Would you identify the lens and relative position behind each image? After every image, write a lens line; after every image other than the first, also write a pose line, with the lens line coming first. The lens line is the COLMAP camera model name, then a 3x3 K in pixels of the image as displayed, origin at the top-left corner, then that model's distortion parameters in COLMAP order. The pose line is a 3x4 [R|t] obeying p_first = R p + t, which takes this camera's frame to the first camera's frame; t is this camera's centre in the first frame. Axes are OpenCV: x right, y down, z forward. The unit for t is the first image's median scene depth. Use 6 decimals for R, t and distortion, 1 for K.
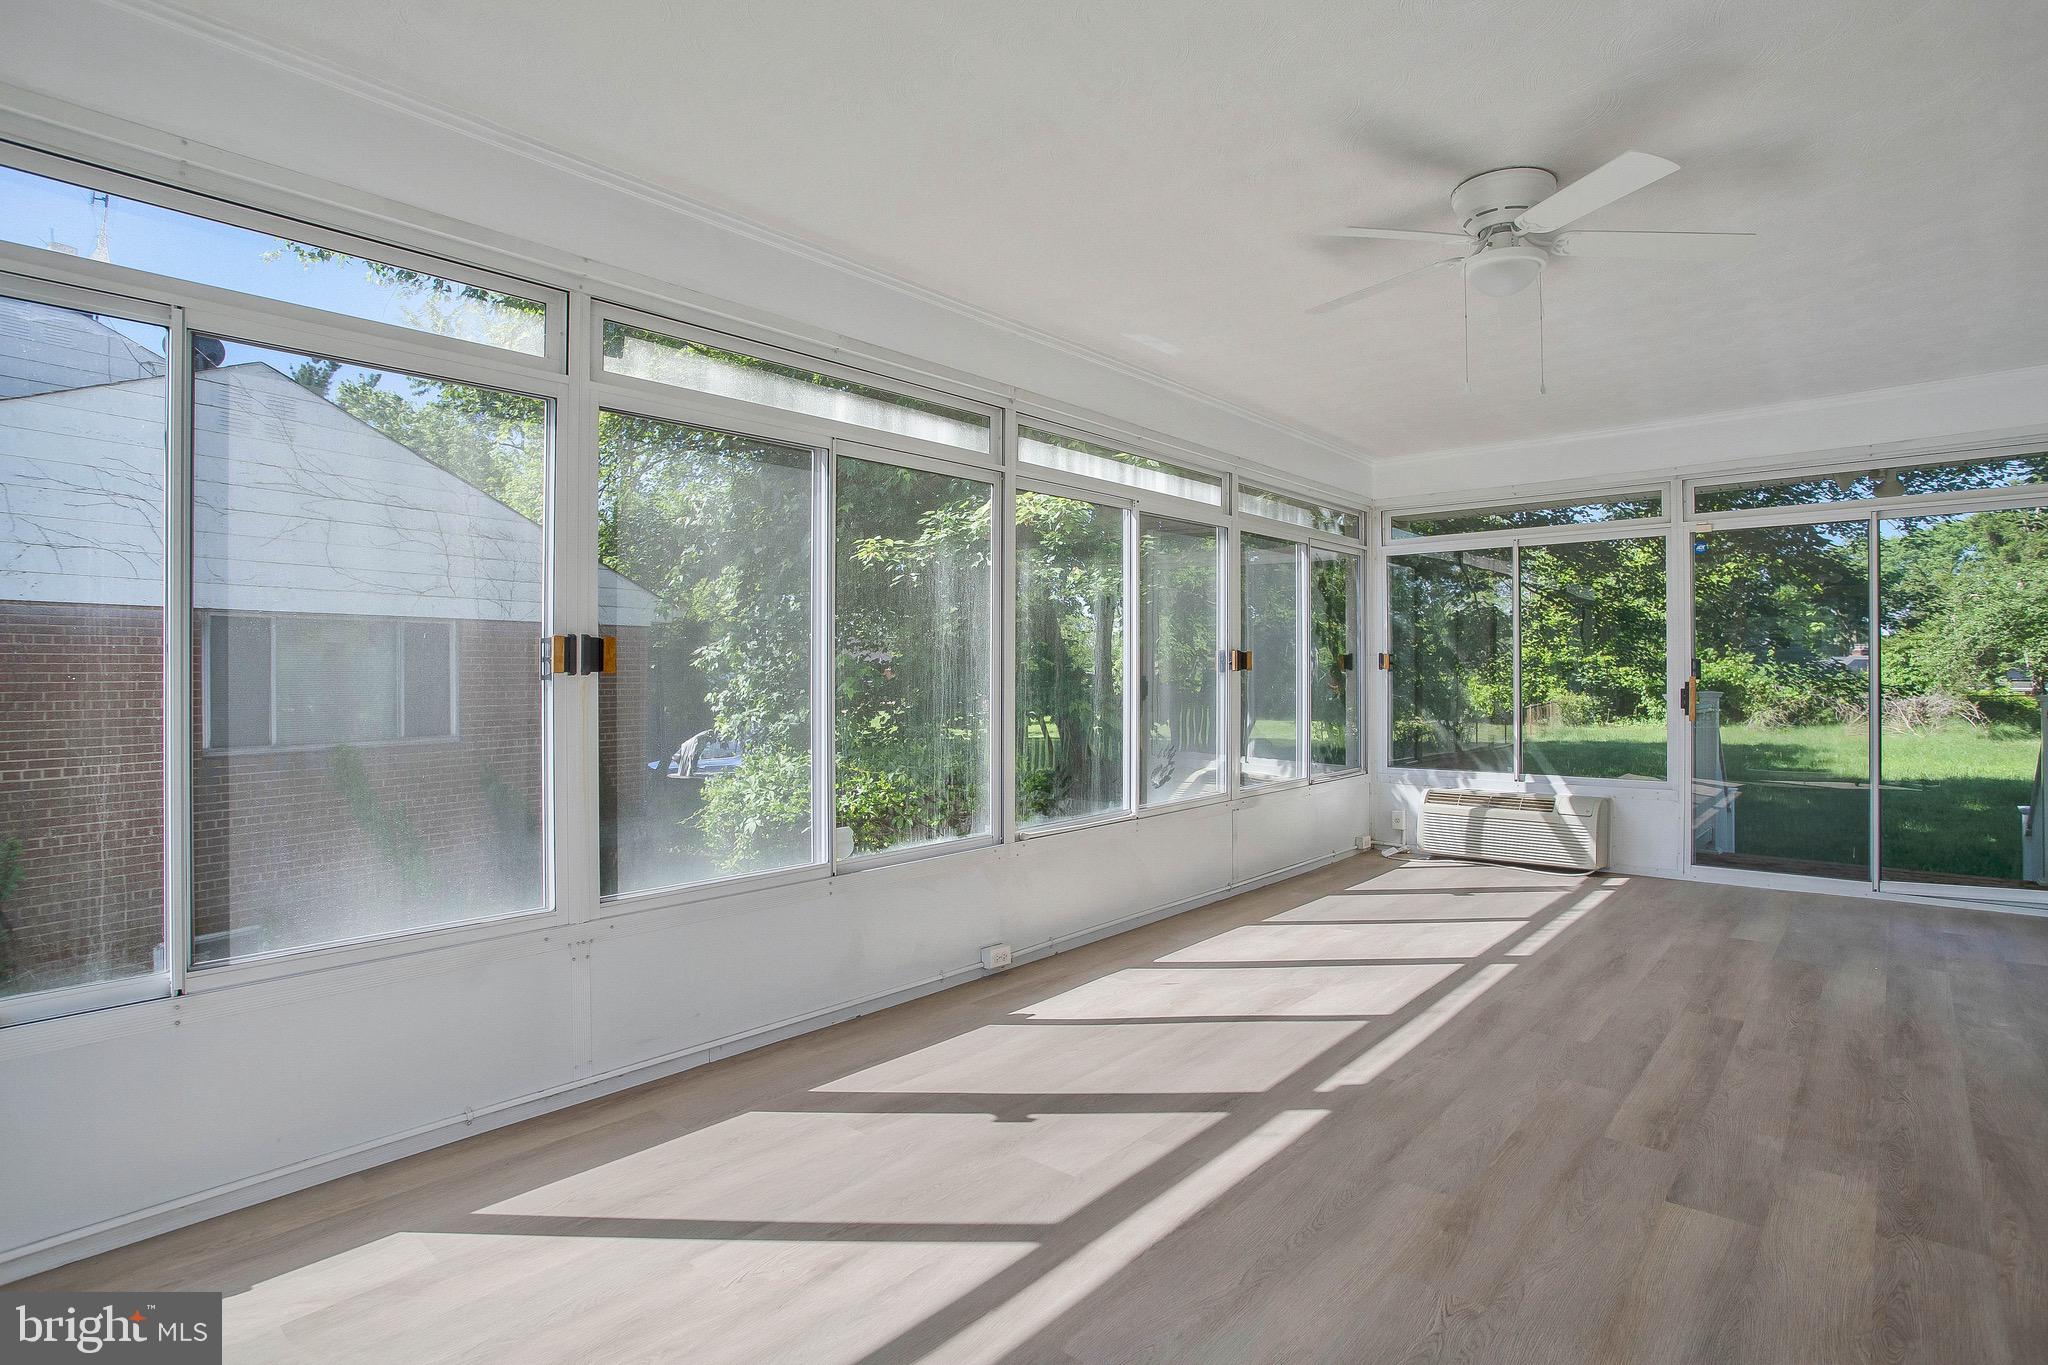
lens RADIAL K [[1039.4, 0, 1031.0], [0, 1039.4, 644.8], [0, 0, 1]] dist [-0.059744, 0.028087]
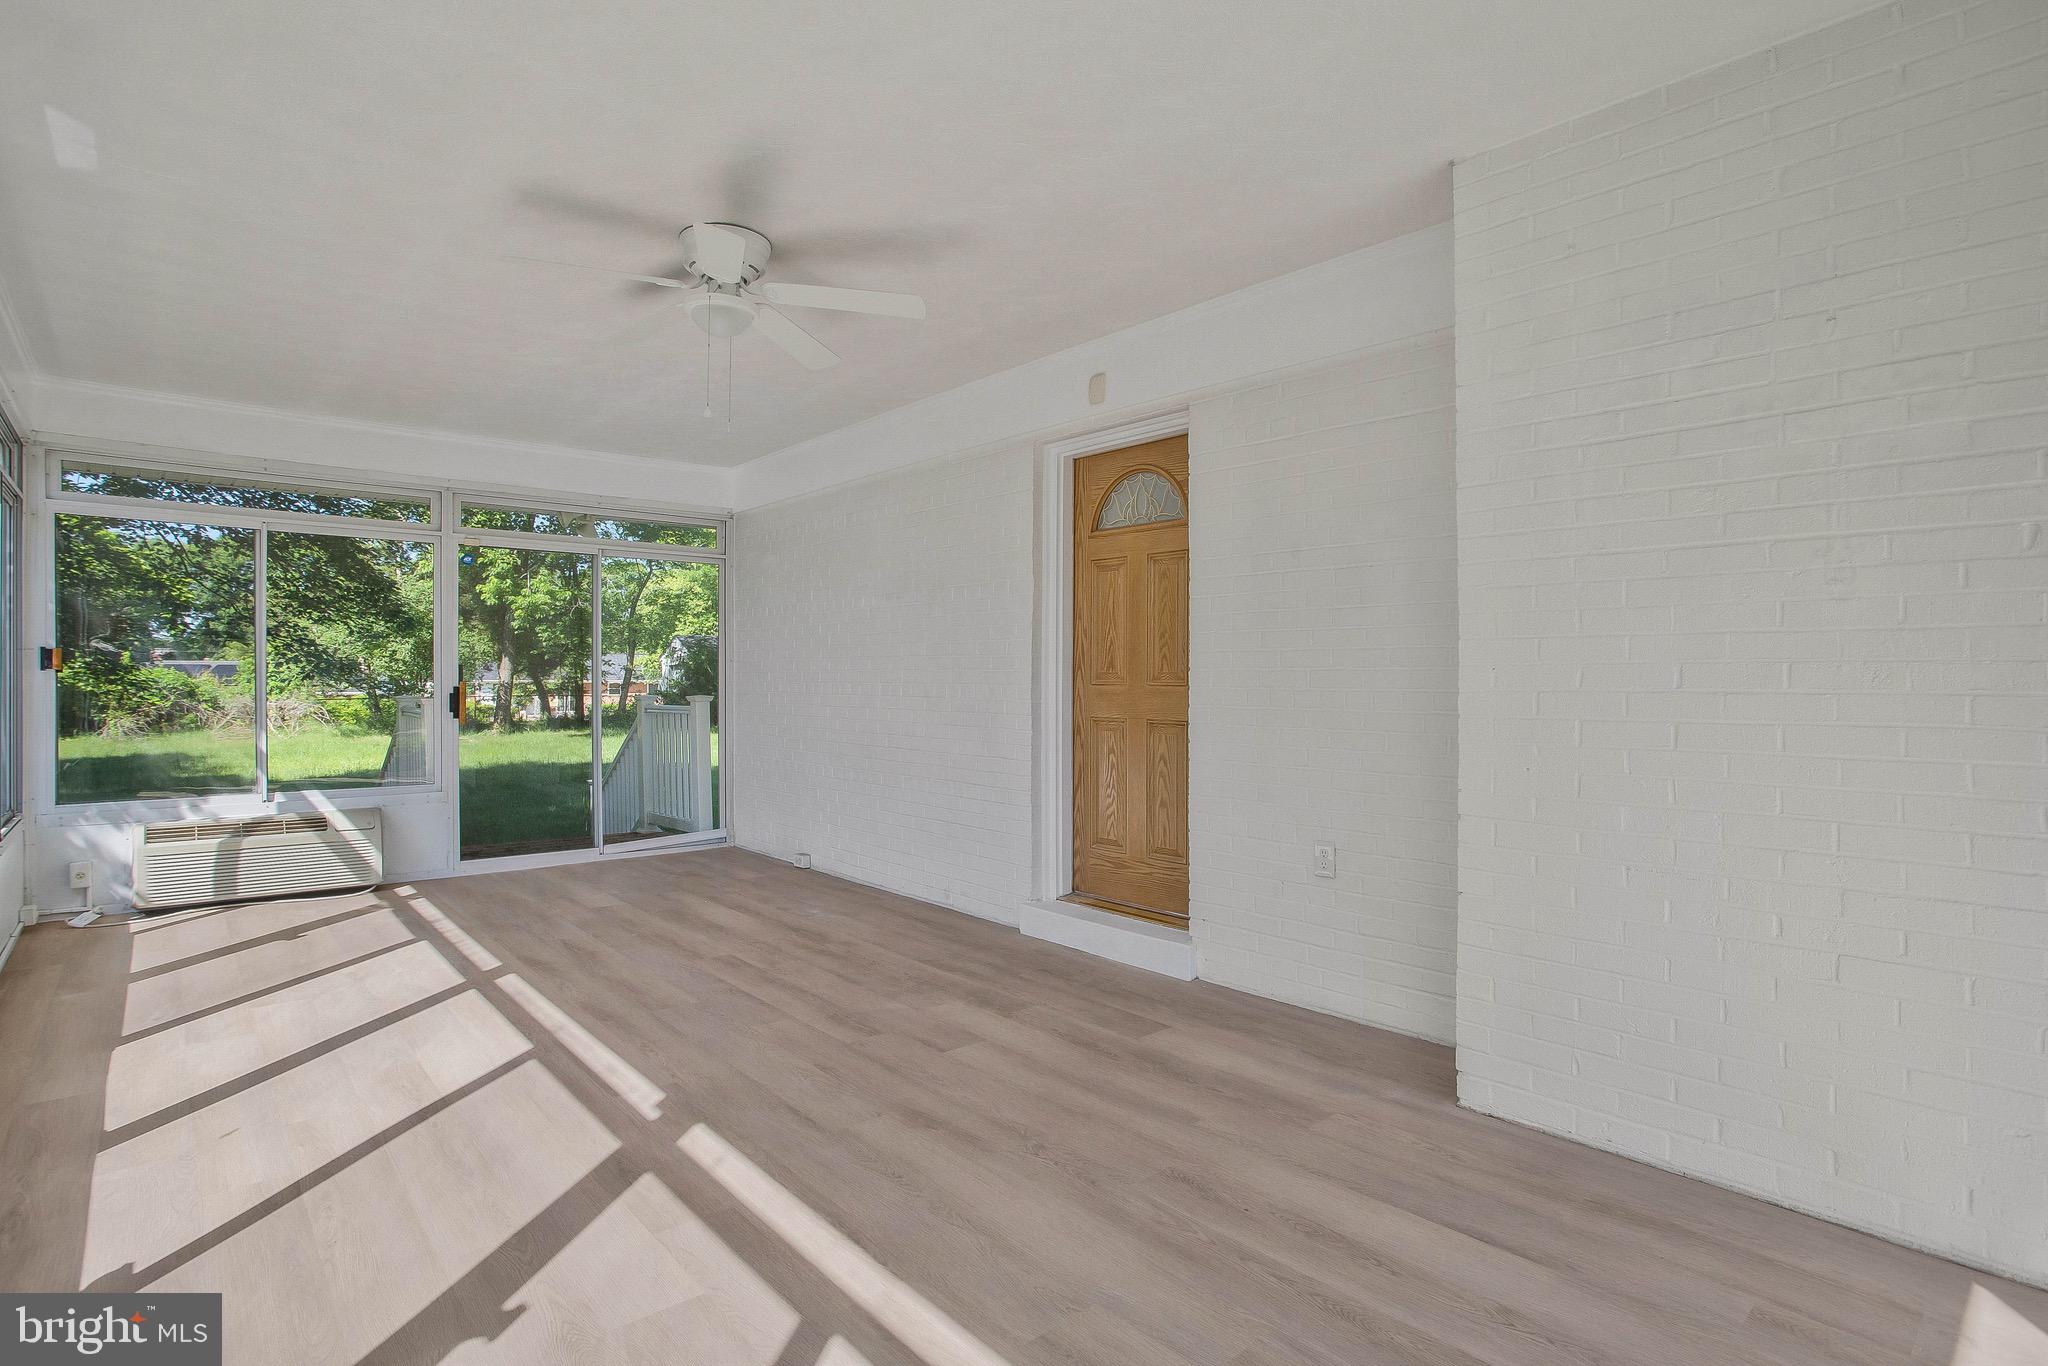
lens RADIAL K [[1039.4, 0, 1031.0], [0, 1039.4, 645.3], [0, 0, 1]] dist [-0.059744, 0.028087]
pose [[0.134496, 0.035906, 0.990263, -0.356968], [-0.031083, 0.999004, -0.032001, 0.011022], [-0.990426, -0.026476, 0.135478, 0.312094]]
